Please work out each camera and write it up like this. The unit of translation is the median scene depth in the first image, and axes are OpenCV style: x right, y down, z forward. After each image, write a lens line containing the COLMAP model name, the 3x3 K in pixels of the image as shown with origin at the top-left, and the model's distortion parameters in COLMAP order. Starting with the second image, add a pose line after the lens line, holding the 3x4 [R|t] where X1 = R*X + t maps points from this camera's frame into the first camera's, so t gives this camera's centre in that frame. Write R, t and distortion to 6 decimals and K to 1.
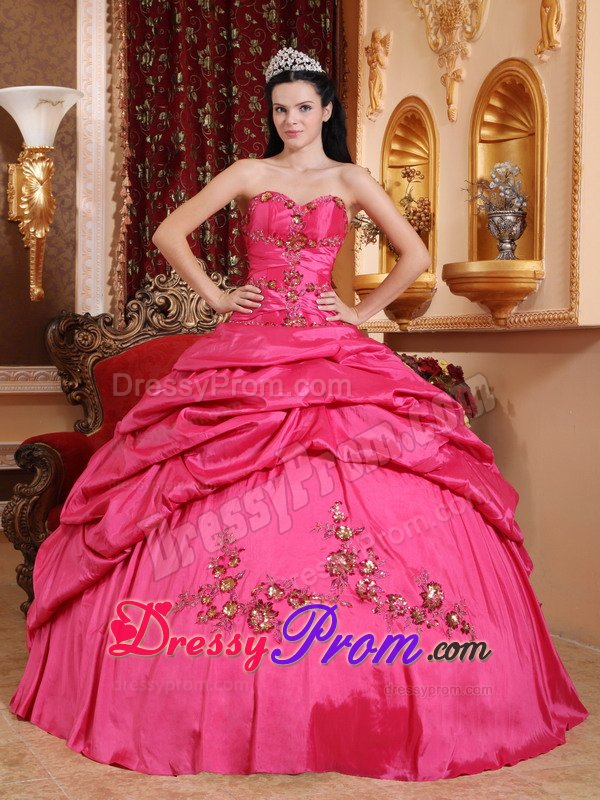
lens RADIAL K [[1256.0, 0, 289.3], [0, 1256.0, 381.2], [0, 0, 1]] dist [0.020131, 0.104605]
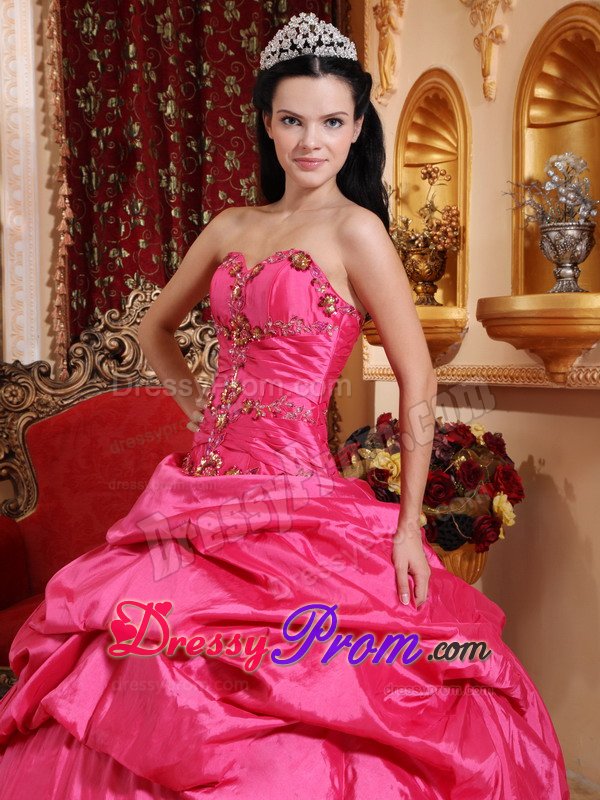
lens RADIAL K [[1189.9, 0, 304.0], [0, 1189.9, 440.6], [0, 0, 1]] dist [0.086597, 0.050940]
pose [[0.999851, -0.010125, -0.013994, 0.026309], [0.010800, 0.998738, 0.049047, -0.039197], [0.013480, -0.049191, 0.998698, 0.260821]]
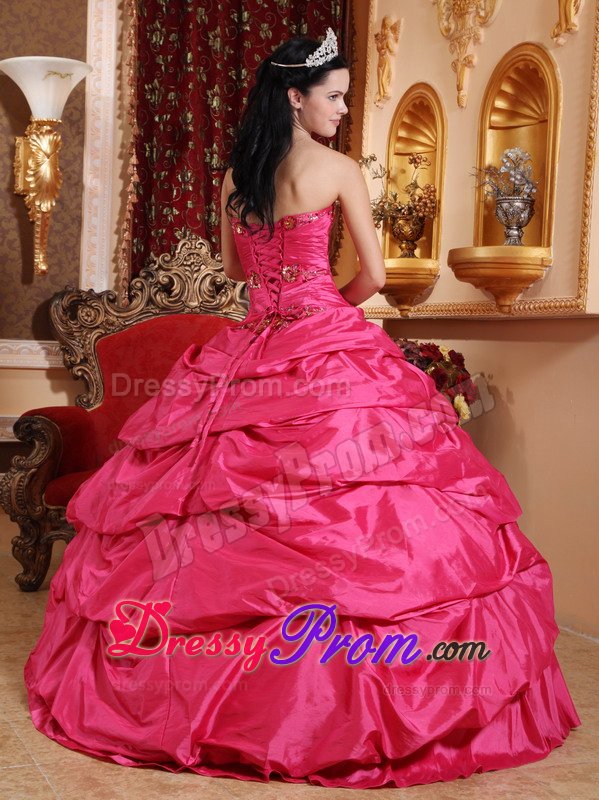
lens RADIAL K [[1144.7, 0, 299.5], [0, 1144.7, 400.0], [0, 0, 1]] dist [0.052328, 0.039402]
pose [[0.999320, 0.031522, 0.019103, -0.008564], [-0.031949, 0.999237, 0.022479, 0.008492], [-0.018380, -0.023074, 0.999565, 0.075530]]
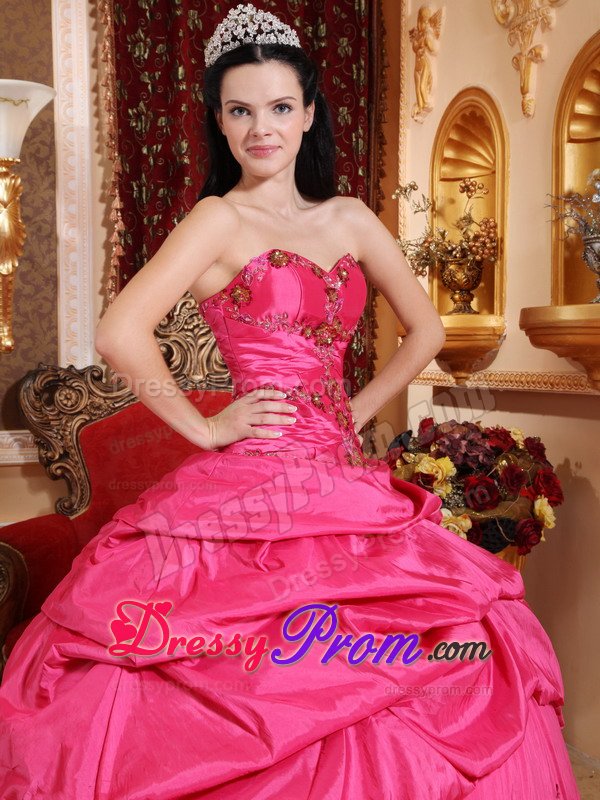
lens RADIAL K [[1052.8, 0, 303.4], [0, 1052.8, 416.1], [0, 0, 1]] dist [0.052836, 0.048066]
pose [[0.999676, -0.008911, -0.023848, 0.006325], [0.009859, 0.999155, 0.039906, -0.047063], [0.023473, -0.040129, 0.998919, 0.315038]]
